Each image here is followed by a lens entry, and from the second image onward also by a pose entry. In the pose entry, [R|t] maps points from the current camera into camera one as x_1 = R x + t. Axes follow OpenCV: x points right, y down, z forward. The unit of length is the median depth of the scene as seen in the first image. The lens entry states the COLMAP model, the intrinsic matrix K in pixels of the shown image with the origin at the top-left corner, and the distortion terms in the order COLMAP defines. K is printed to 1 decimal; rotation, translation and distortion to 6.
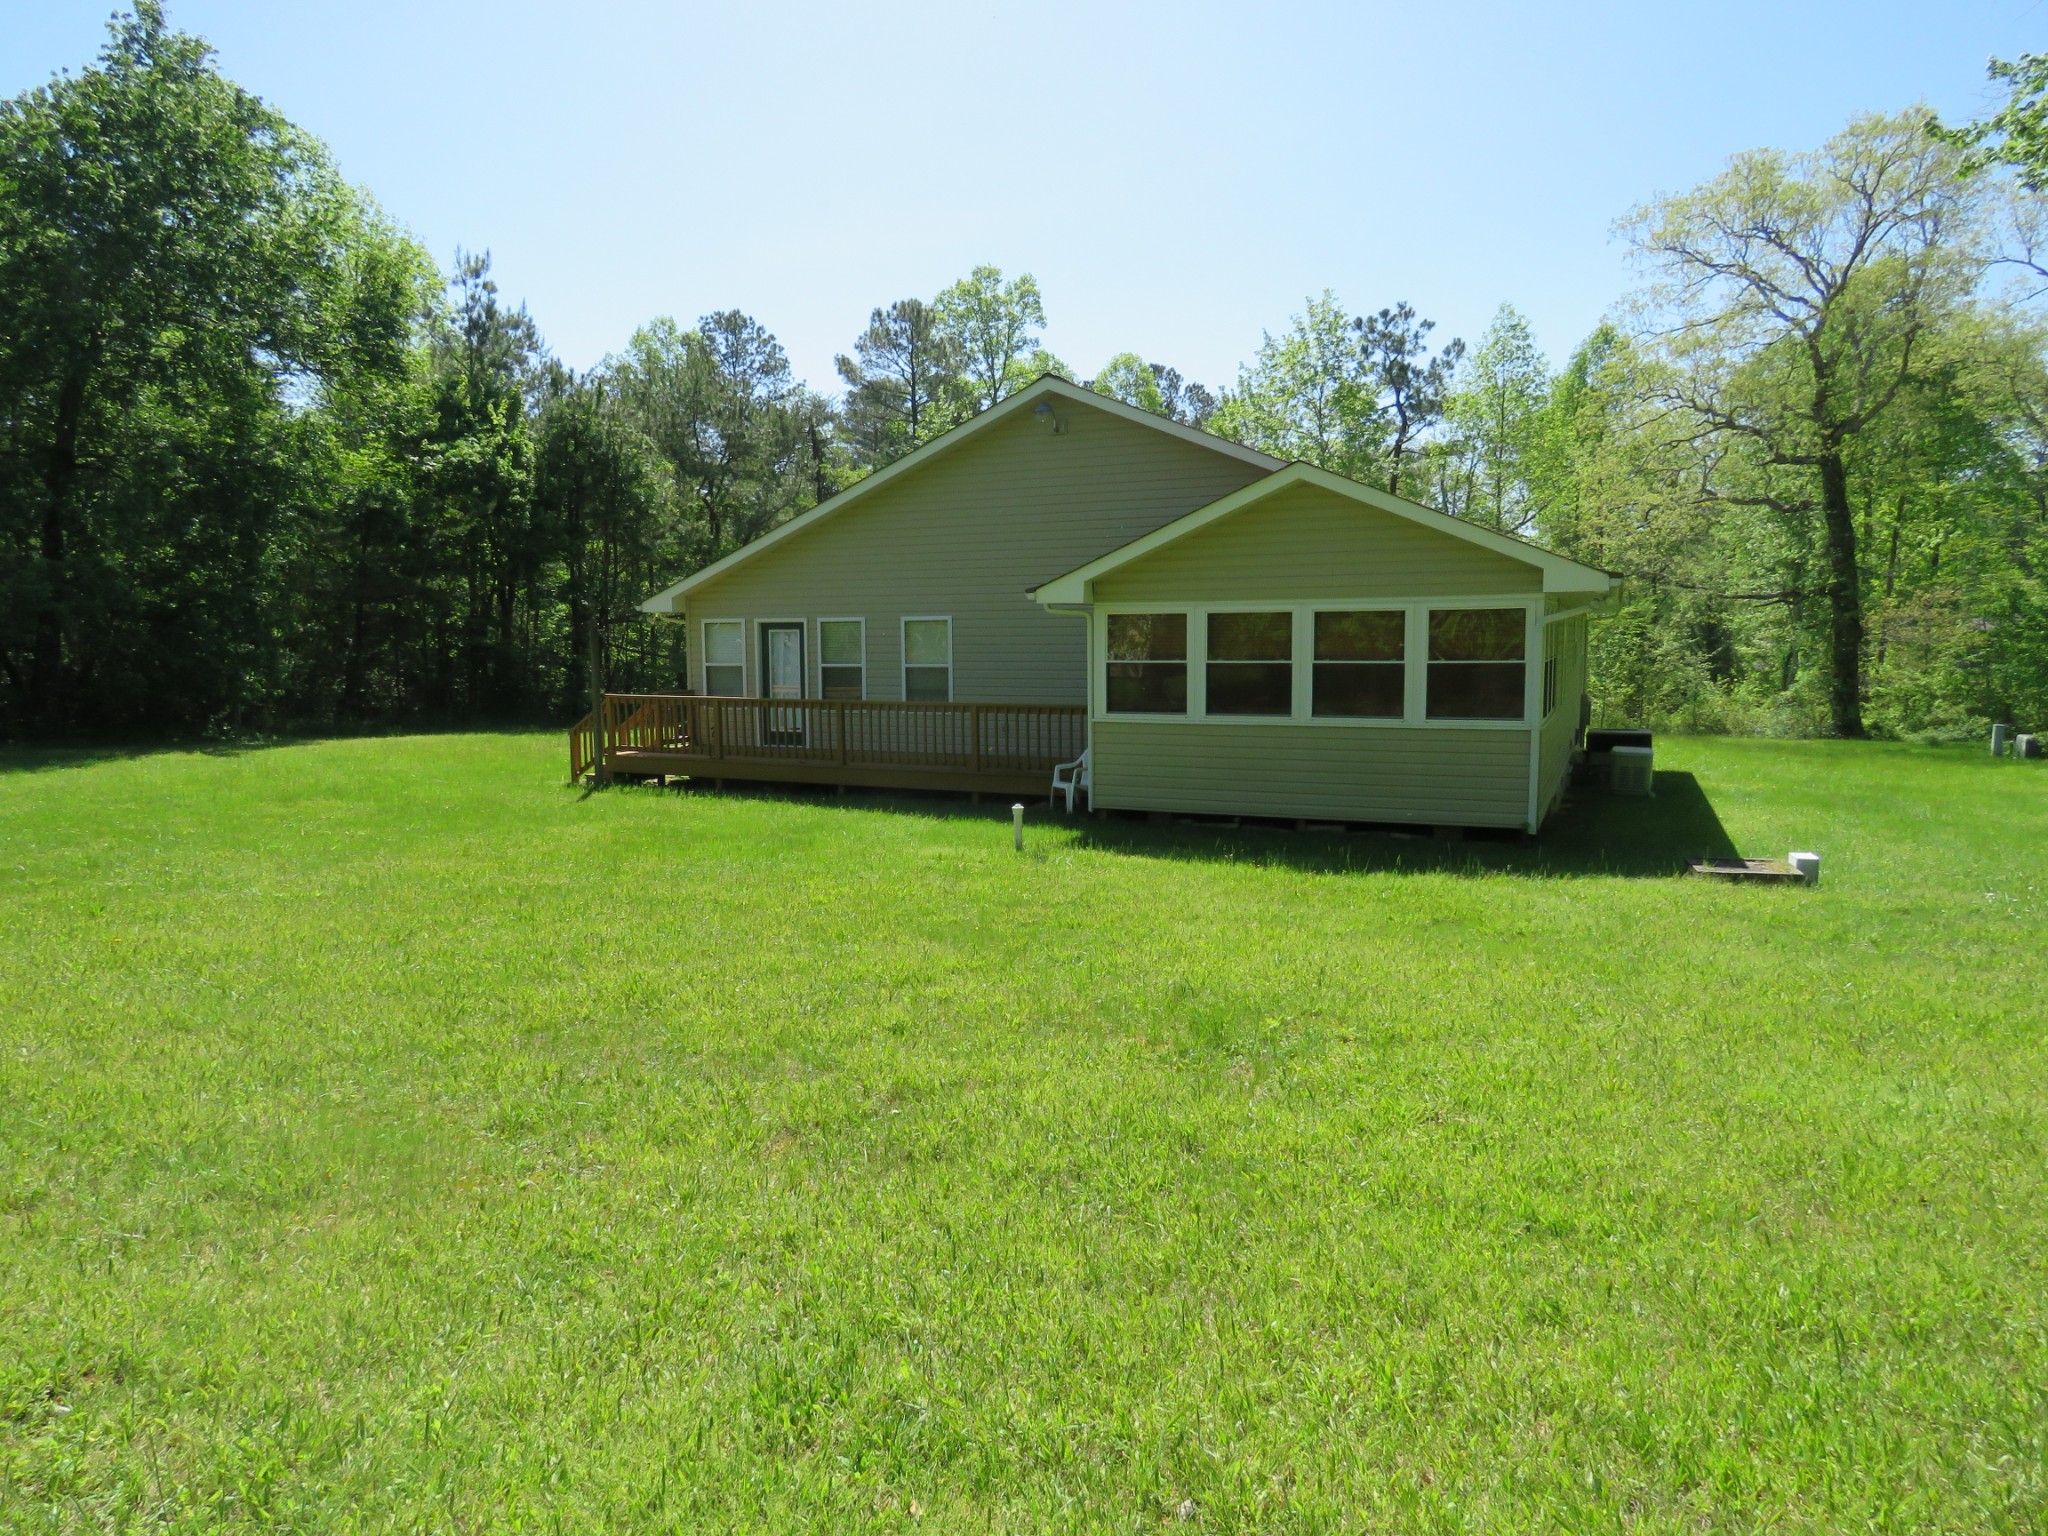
lens RADIAL K [[1311.3, 0, 1020.6], [0, 1311.3, 766.5], [0, 0, 1]] dist [0.002332, -0.009045]
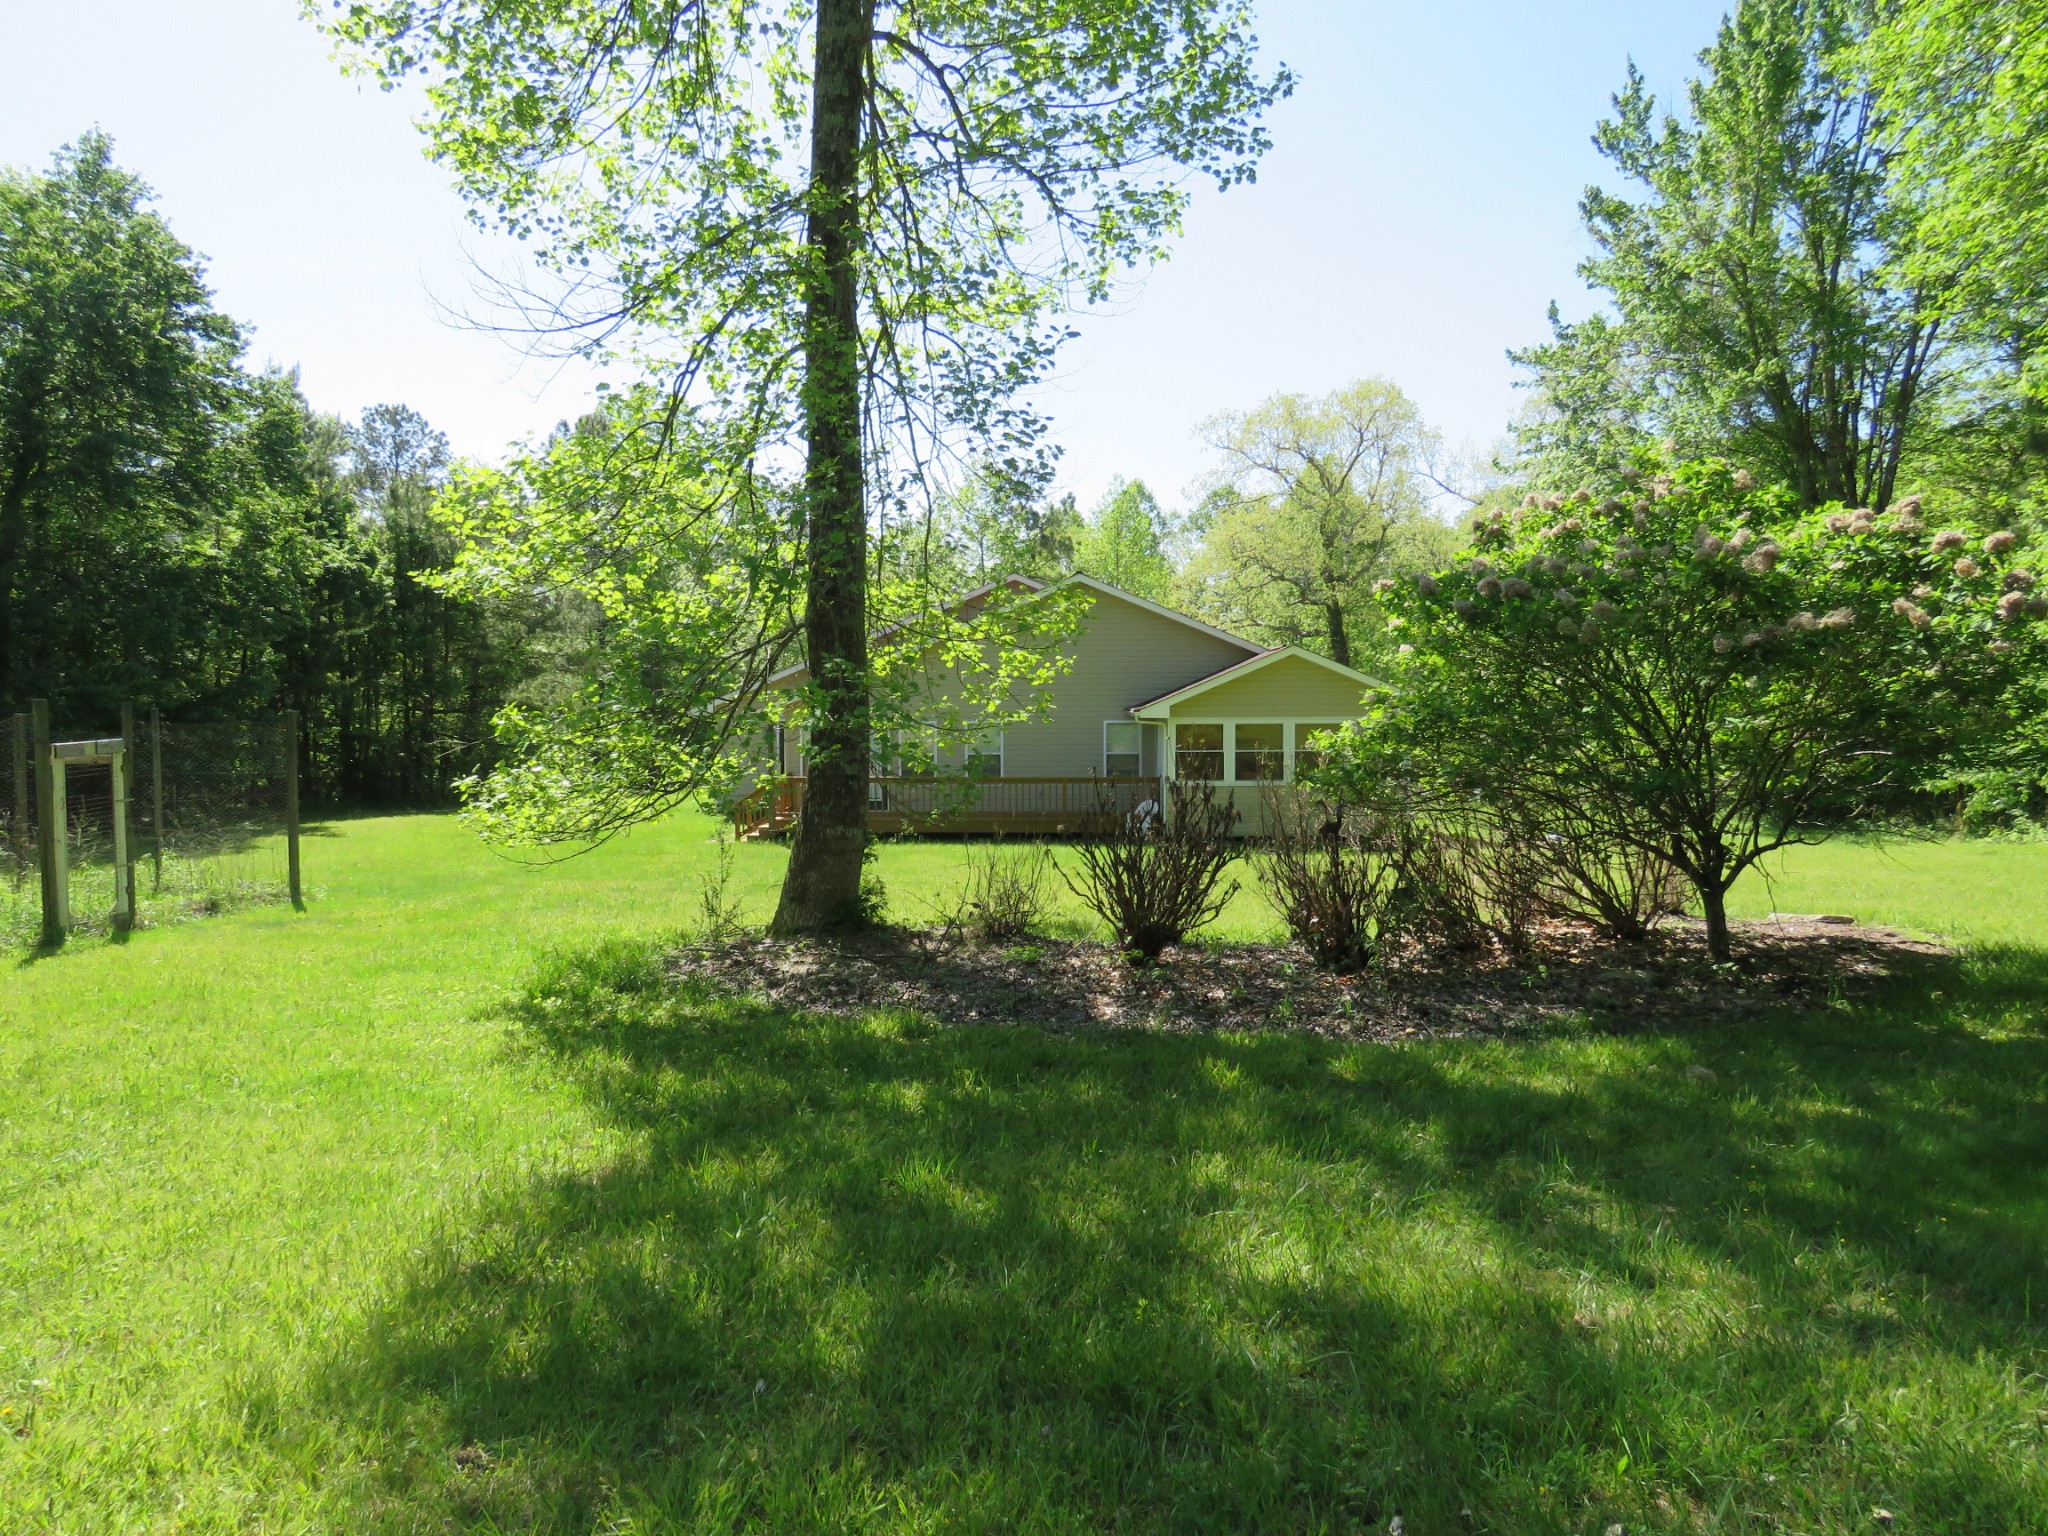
lens RADIAL K [[1311.3, 0, 1024.1], [0, 1311.3, 777.3], [0, 0, 1]] dist [0.002332, -0.009045]
pose [[0.914358, -0.015259, 0.404619, -0.333943], [0.035905, 0.998409, -0.043486, 0.009343], [-0.403312, 0.054289, 0.913451, -0.204352]]
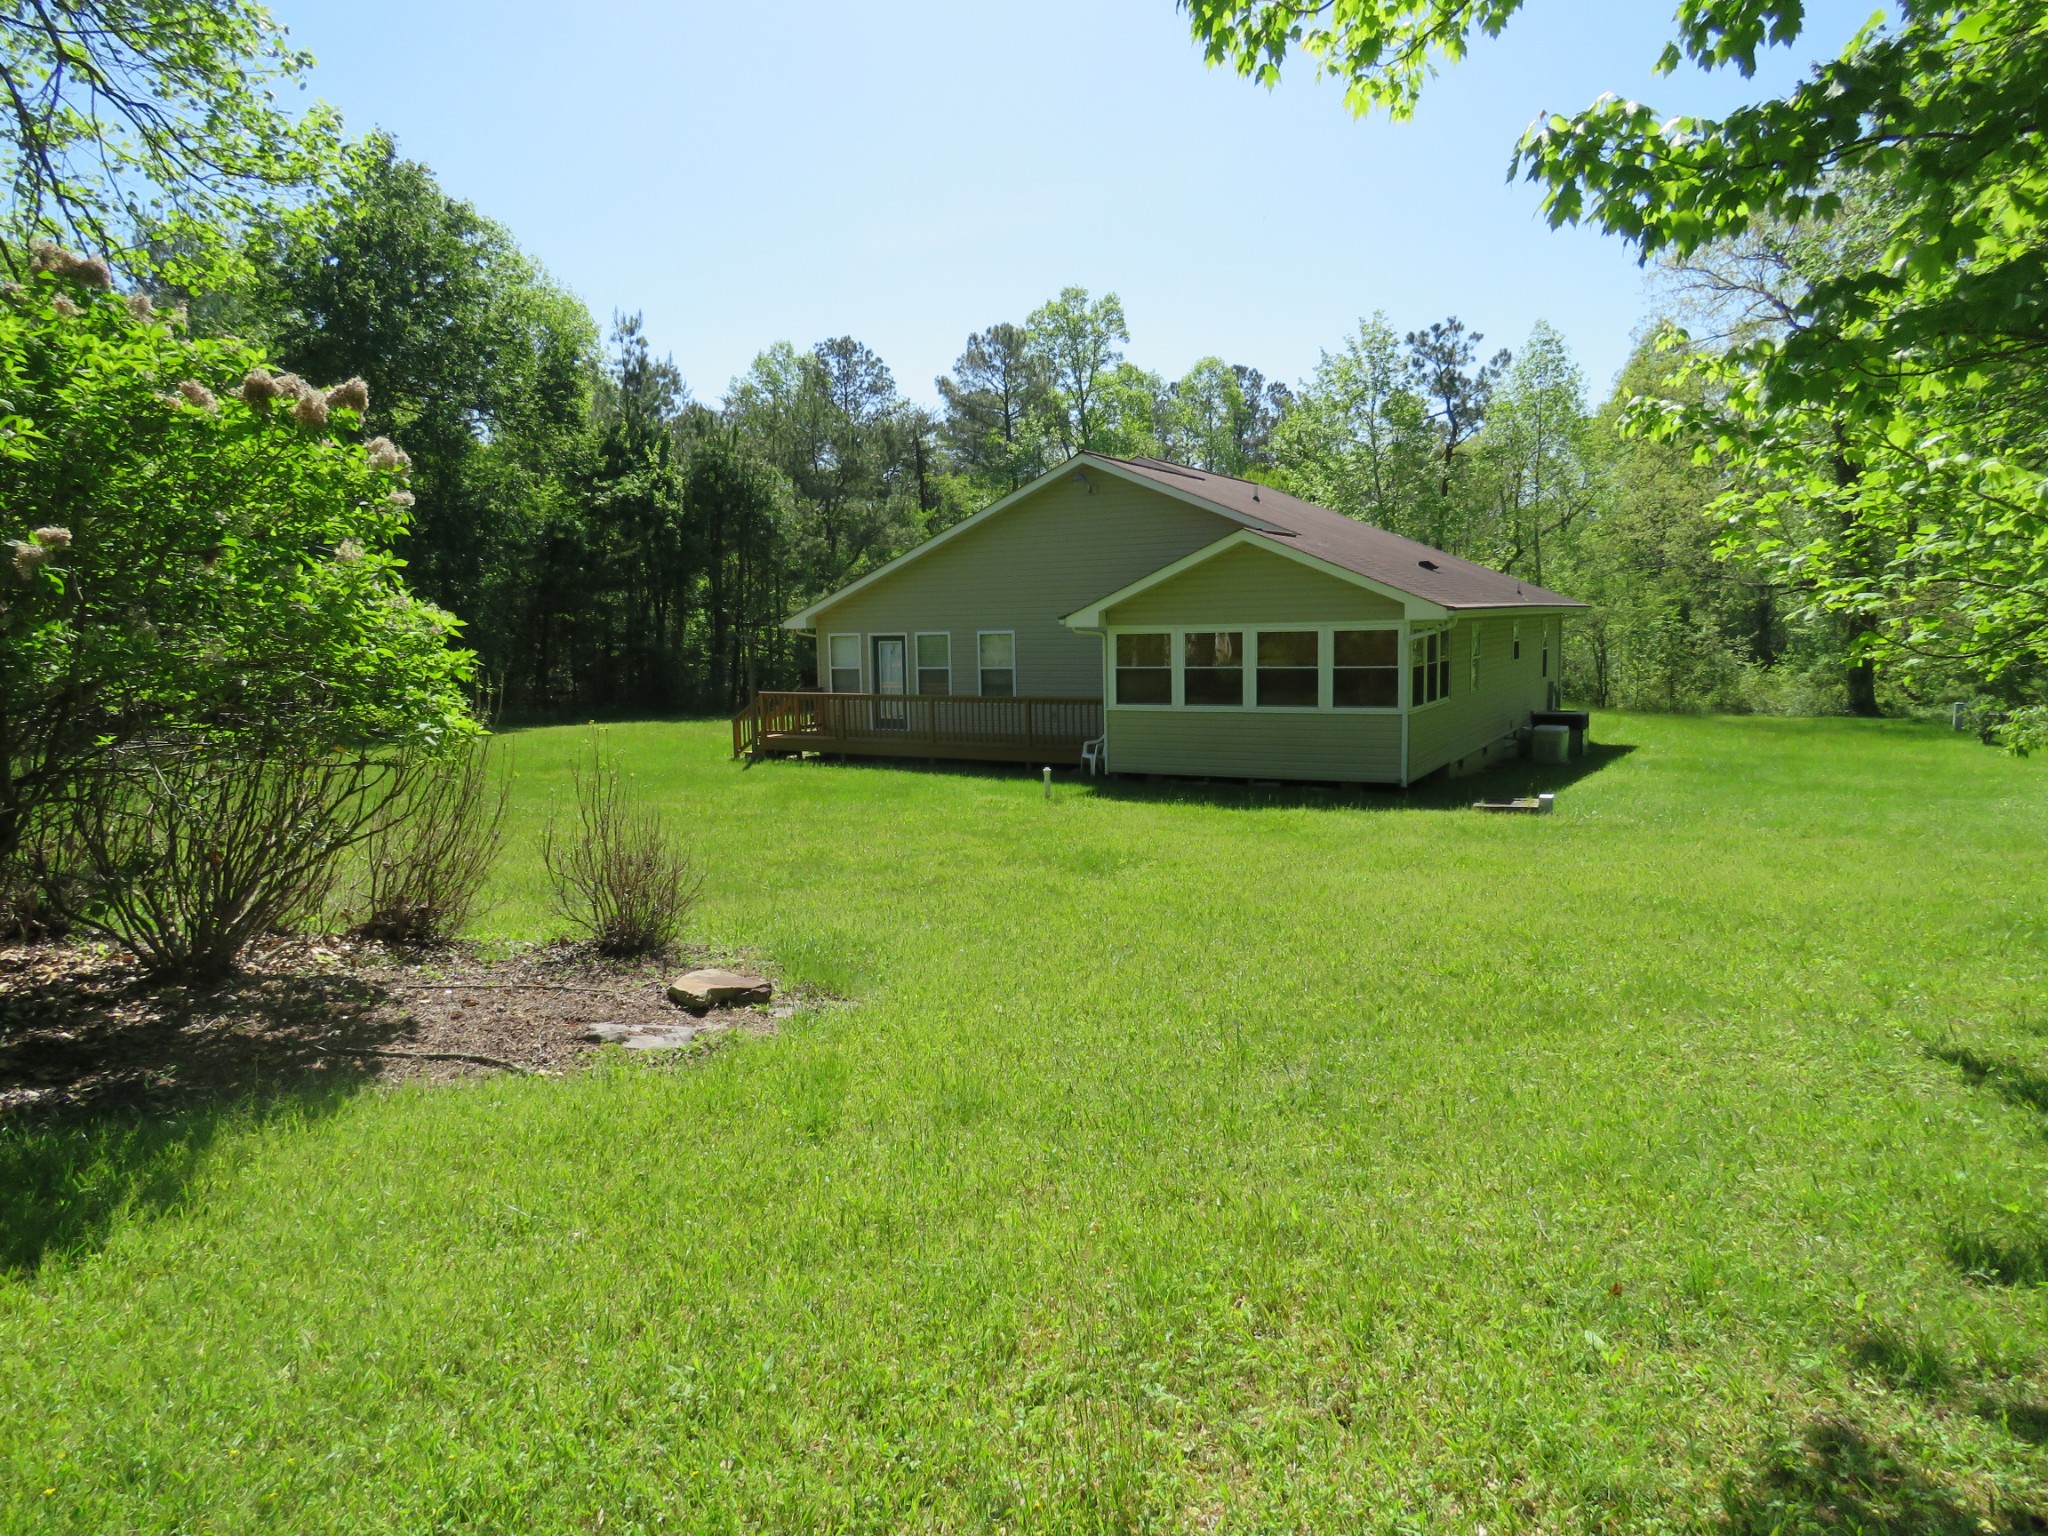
lens RADIAL K [[1311.3, 0, 1021.2], [0, 1311.3, 769.1], [0, 0, 1]] dist [0.002332, -0.009045]
pose [[0.996625, -0.005173, -0.081920, 0.032054], [0.006390, 0.999873, 0.014612, 0.003088], [0.081834, -0.015087, 0.996532, -0.167682]]
